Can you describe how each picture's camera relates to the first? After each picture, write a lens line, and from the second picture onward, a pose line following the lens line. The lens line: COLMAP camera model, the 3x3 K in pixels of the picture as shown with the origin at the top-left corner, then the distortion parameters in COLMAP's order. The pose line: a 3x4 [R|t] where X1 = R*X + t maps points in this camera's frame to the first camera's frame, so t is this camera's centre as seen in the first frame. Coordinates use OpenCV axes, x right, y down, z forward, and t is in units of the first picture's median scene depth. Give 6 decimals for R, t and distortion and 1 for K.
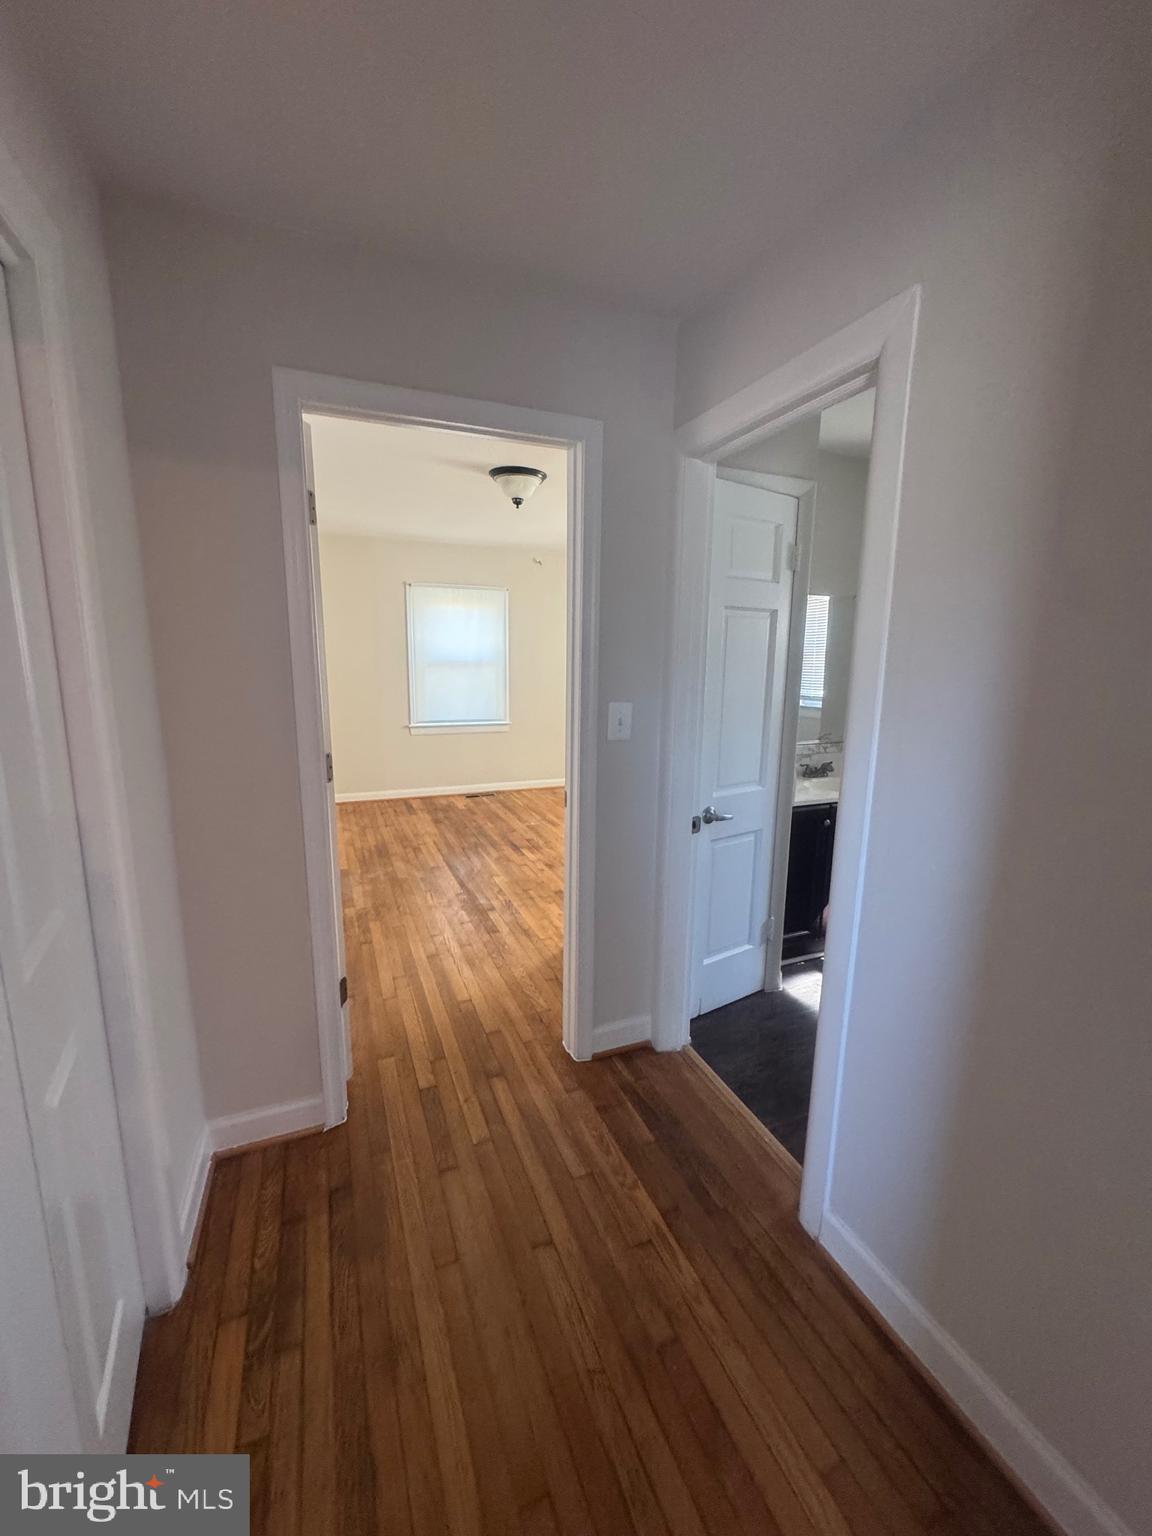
lens RADIAL K [[612.1, 0, 576.8], [0, 612.1, 762.5], [0, 0, 1]] dist [-0.003036, 0.000464]
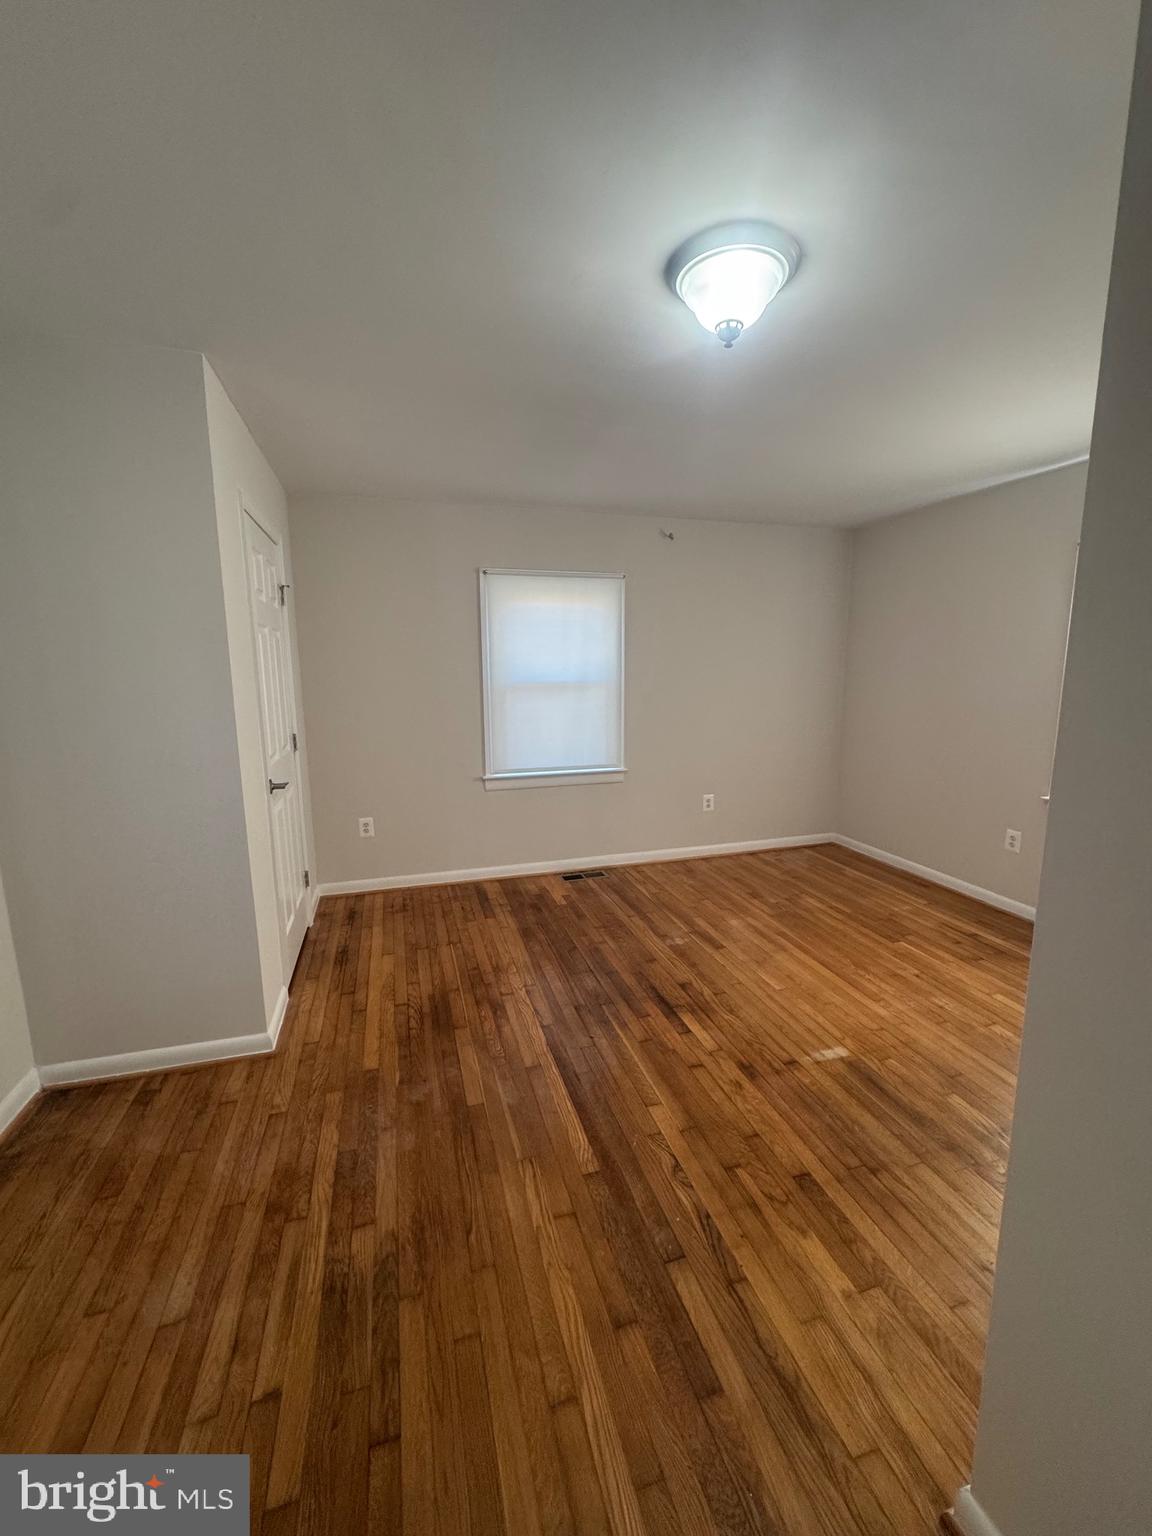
lens RADIAL K [[612.1, 0, 575.9], [0, 612.1, 765.1], [0, 0, 1]] dist [-0.003036, 0.000464]
pose [[0.994046, -0.004070, -0.108884, -0.117434], [0.001767, 0.999773, -0.021239, -0.072527], [0.108945, 0.020920, 0.993828, 0.402309]]
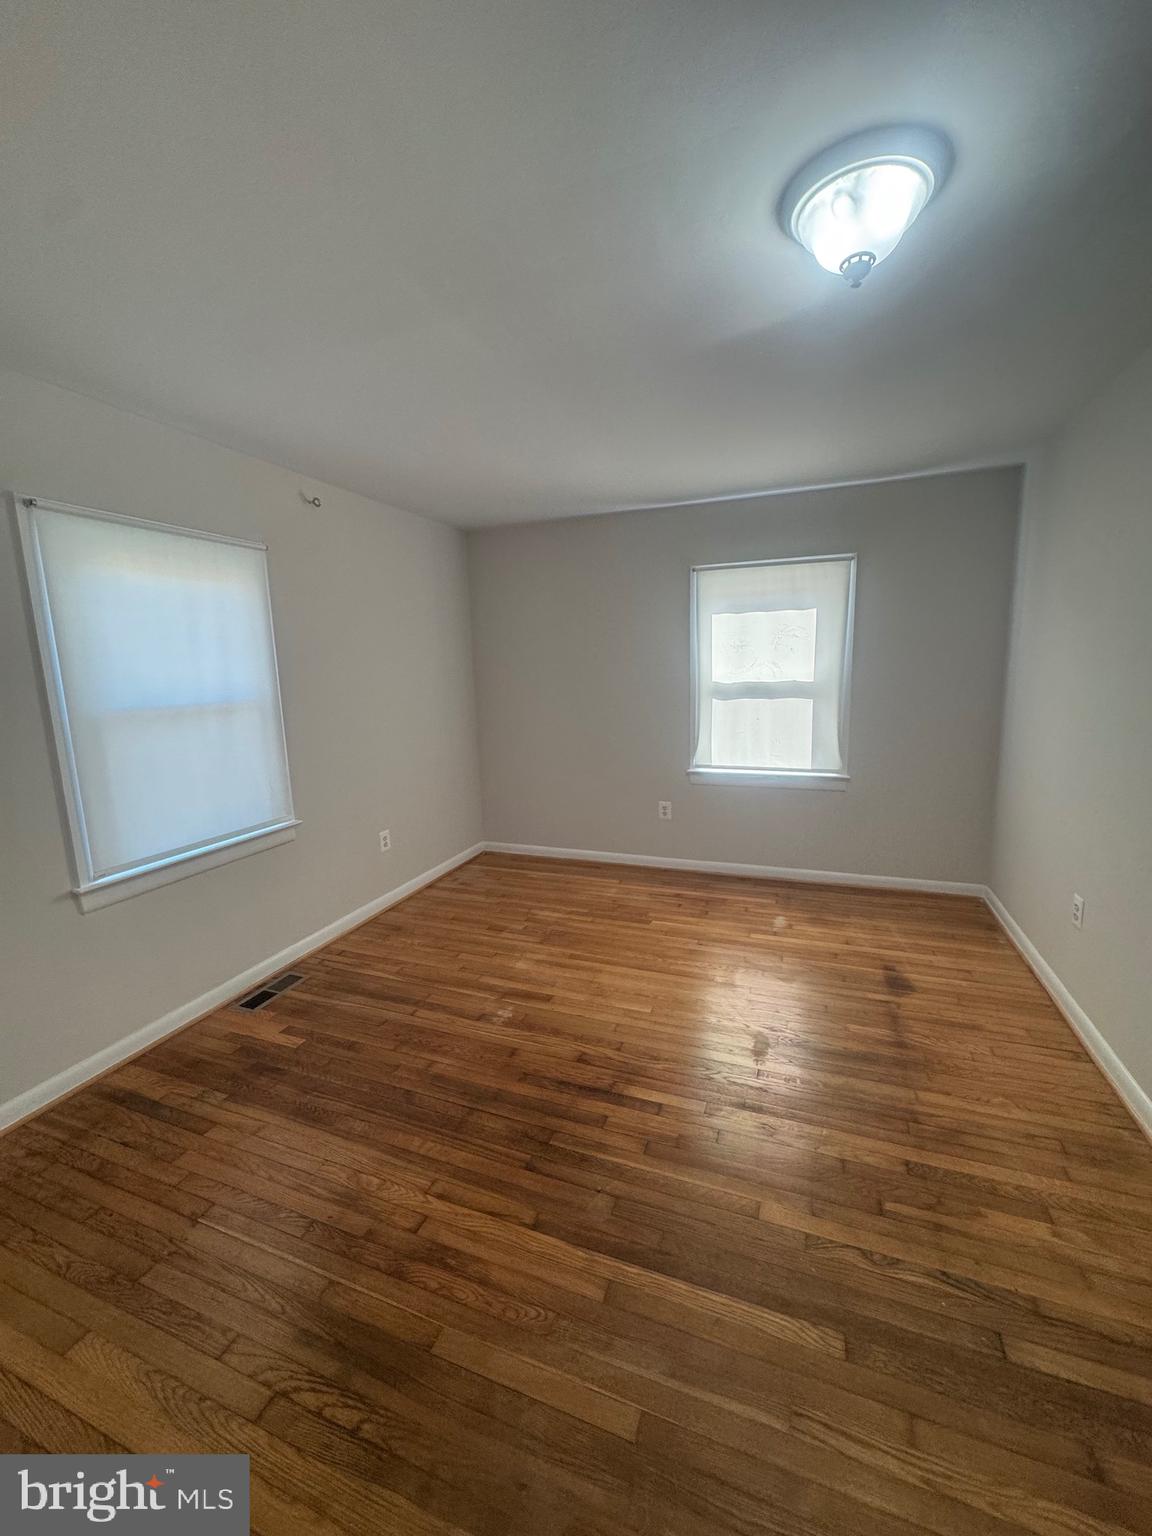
lens RADIAL K [[612.1, 0, 578.9], [0, 612.1, 765.4], [0, 0, 1]] dist [-0.003036, 0.000464]
pose [[0.692779, -0.151480, 0.705061, -0.384936], [0.168162, 0.984670, 0.046320, -0.123728], [-0.701270, 0.086475, 0.707632, 0.642766]]
